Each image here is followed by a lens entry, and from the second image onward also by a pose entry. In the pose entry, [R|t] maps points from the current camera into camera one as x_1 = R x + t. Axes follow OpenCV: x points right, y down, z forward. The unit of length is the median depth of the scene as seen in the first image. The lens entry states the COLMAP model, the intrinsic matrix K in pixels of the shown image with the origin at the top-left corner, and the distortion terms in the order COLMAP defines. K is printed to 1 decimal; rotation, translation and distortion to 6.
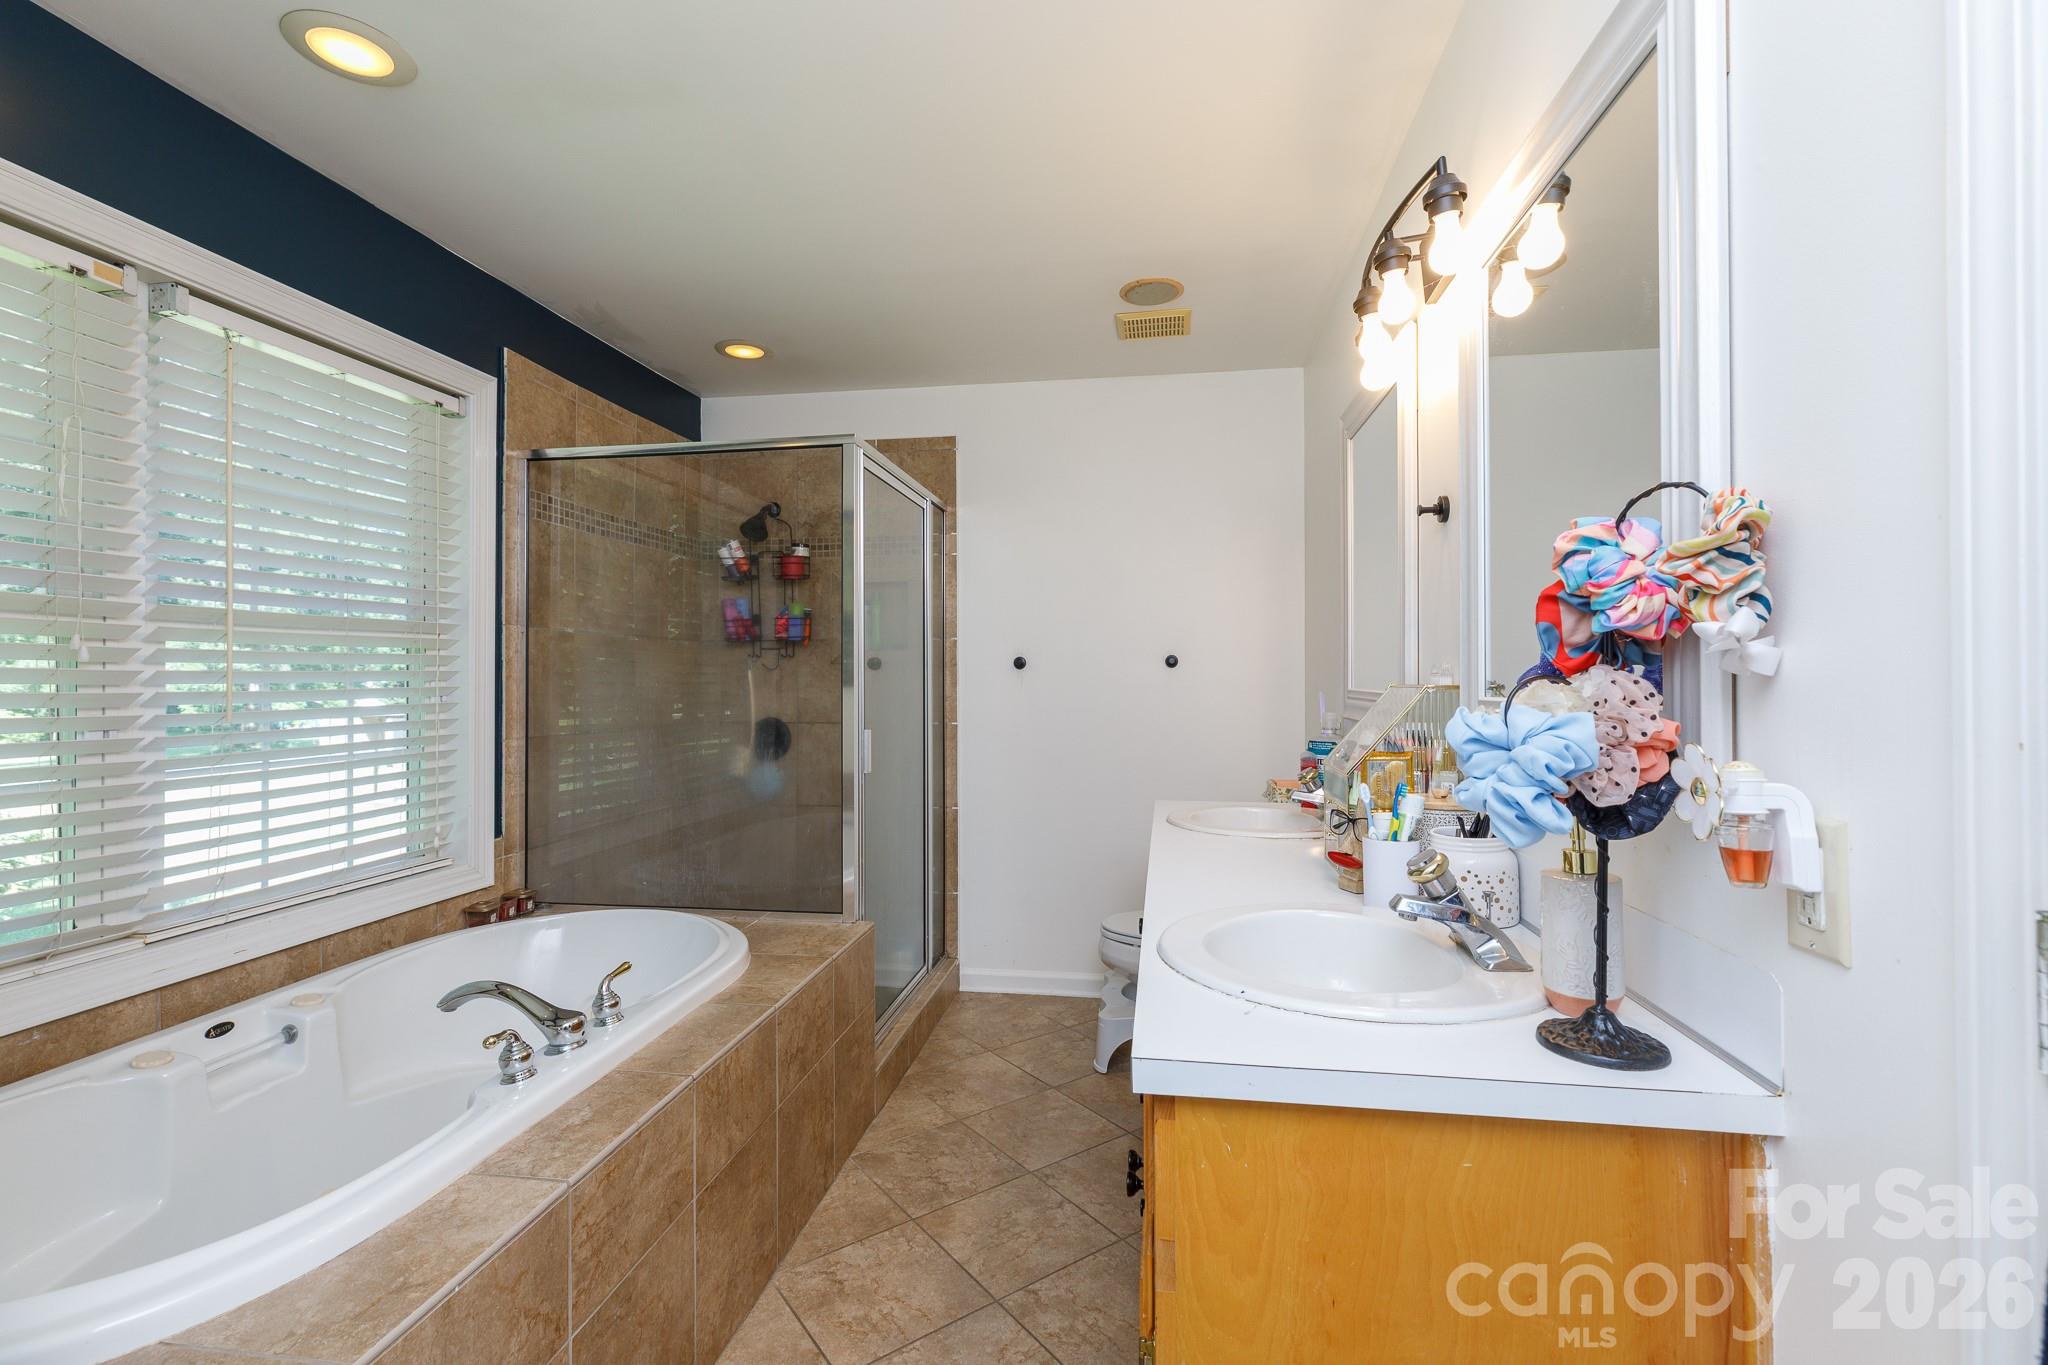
lens RADIAL K [[914.1, 0, 1021.5], [0, 914.1, 678.2], [0, 0, 1]] dist [-0.000161, -0.000334]
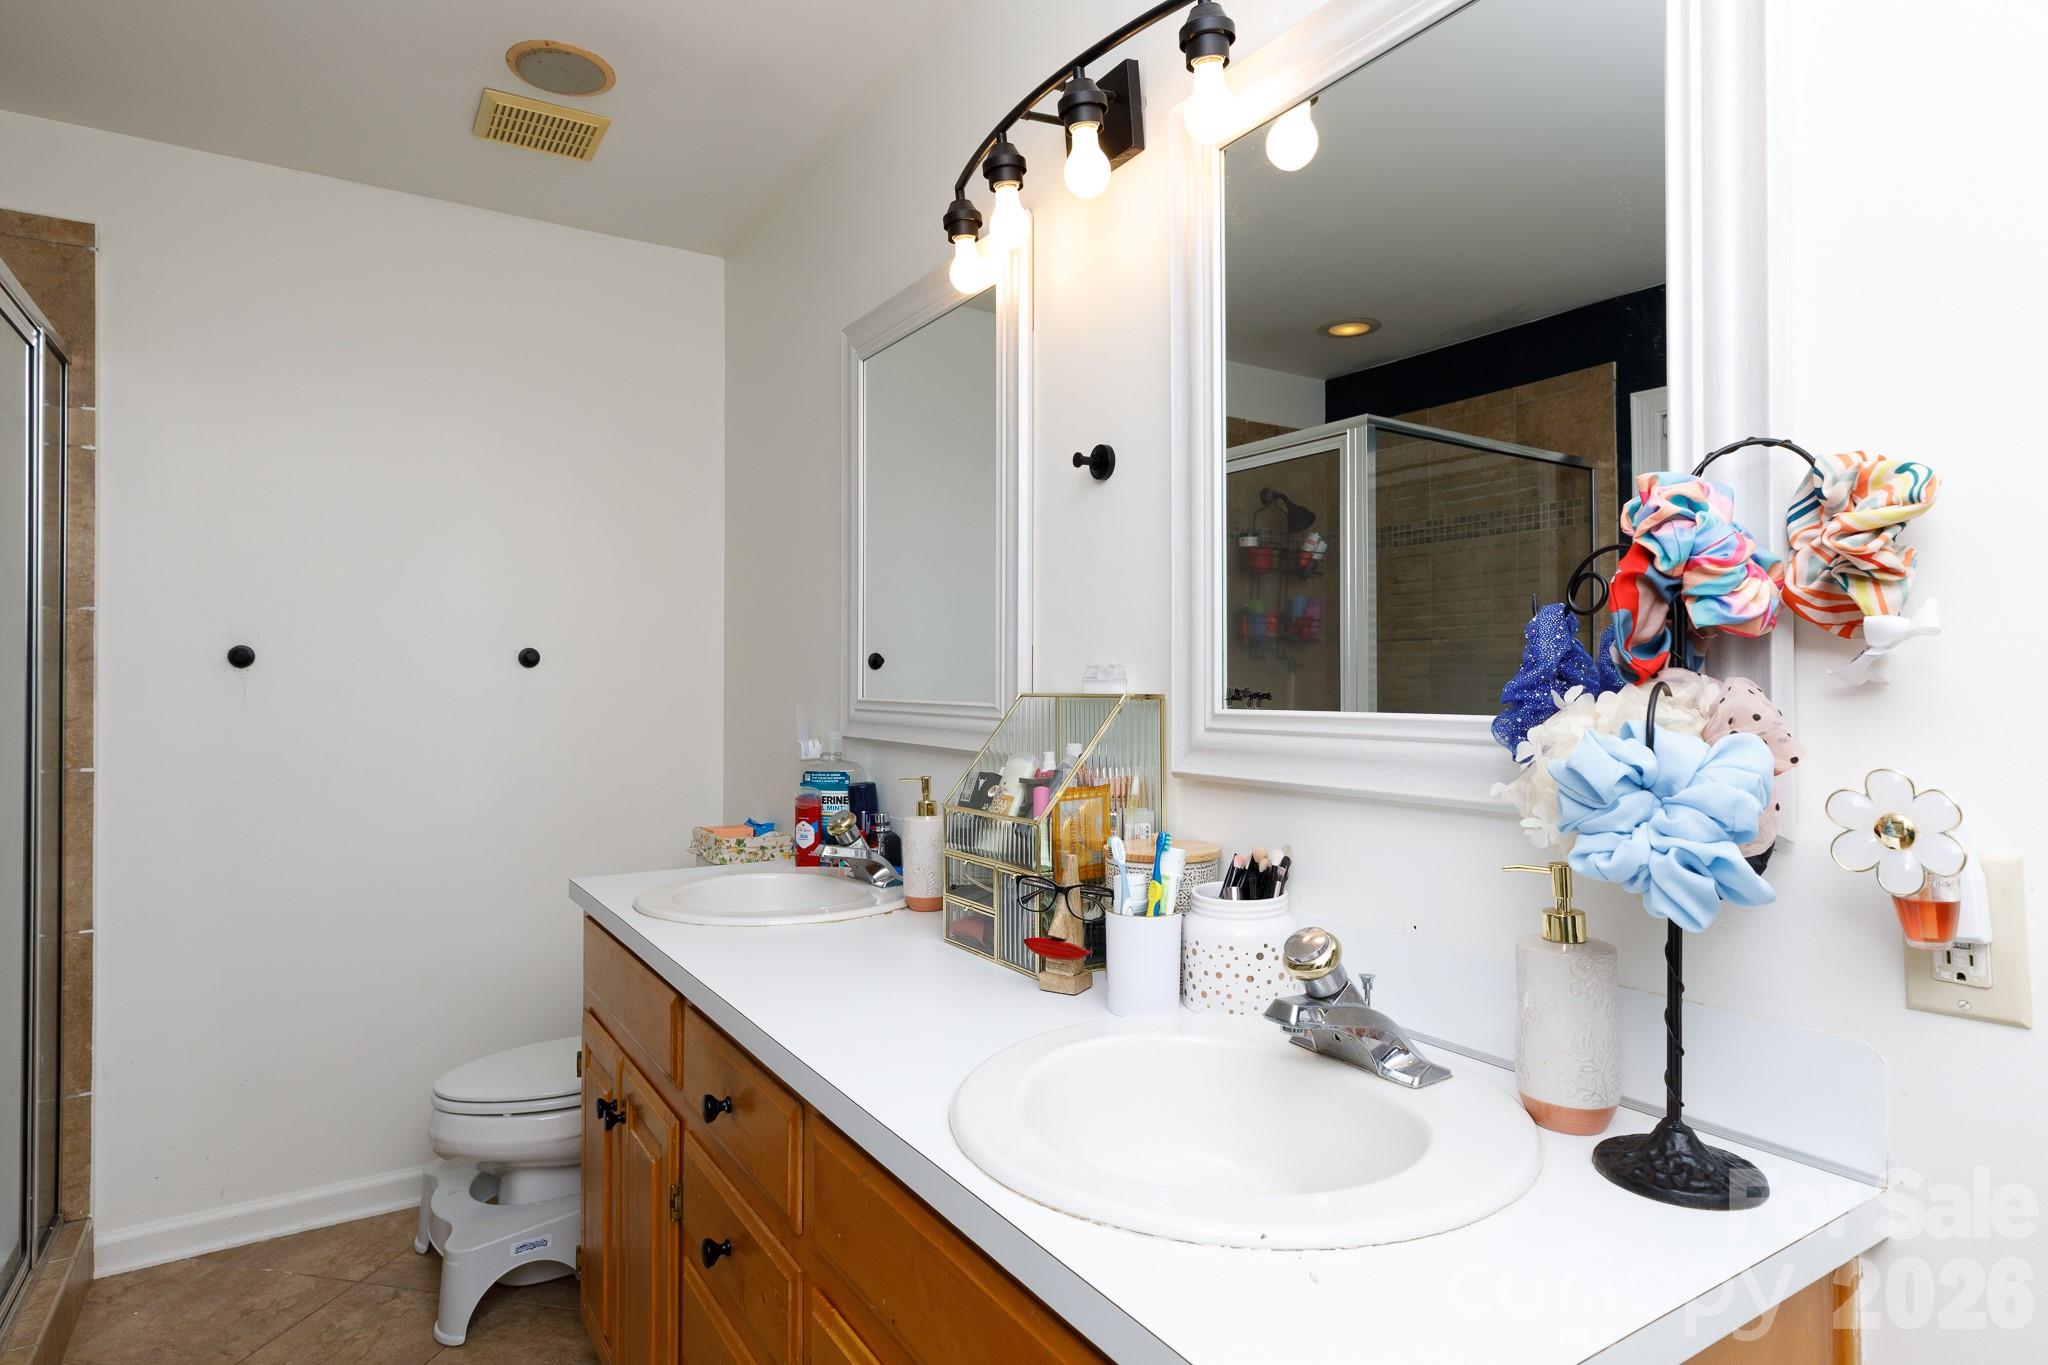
lens RADIAL K [[1117.7, 0, 1025.7], [0, 1117.7, 673.1], [0, 0, 1]] dist [-0.001077, 0.003432]
pose [[0.751003, 0.005841, 0.660272, -0.112918], [-0.000337, 0.999964, -0.008463, -0.000918], [-0.660298, 0.006133, 0.750979, 0.196593]]
